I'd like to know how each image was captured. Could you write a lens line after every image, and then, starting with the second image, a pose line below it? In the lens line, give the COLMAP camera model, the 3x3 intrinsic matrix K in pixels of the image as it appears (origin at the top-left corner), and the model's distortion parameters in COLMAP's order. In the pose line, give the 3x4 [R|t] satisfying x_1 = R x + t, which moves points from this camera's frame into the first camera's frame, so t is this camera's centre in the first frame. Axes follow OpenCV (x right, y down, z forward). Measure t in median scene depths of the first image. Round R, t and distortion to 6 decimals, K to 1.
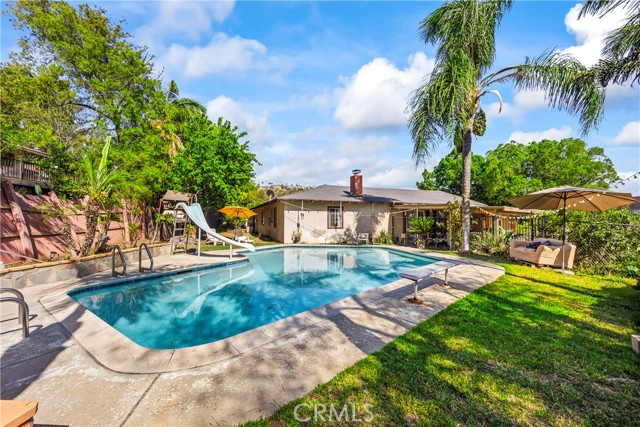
lens RADIAL K [[256.0, 0, 321.7], [0, 256.0, 213.9], [0, 0, 1]] dist [0.009761, -0.002597]
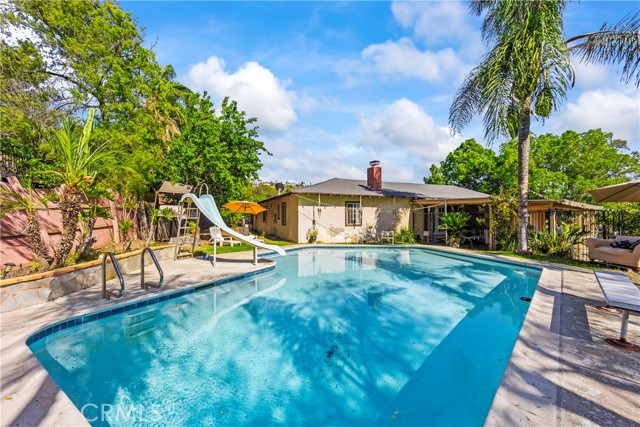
lens RADIAL K [[256.0, 0, 321.4], [0, 256.0, 213.9], [0, 0, 1]] dist [0.009761, -0.002597]
pose [[0.999040, -0.002252, 0.043751, -0.119978], [0.001854, 0.999957, 0.009139, 0.007740], [-0.043770, -0.009049, 0.999001, 0.134677]]
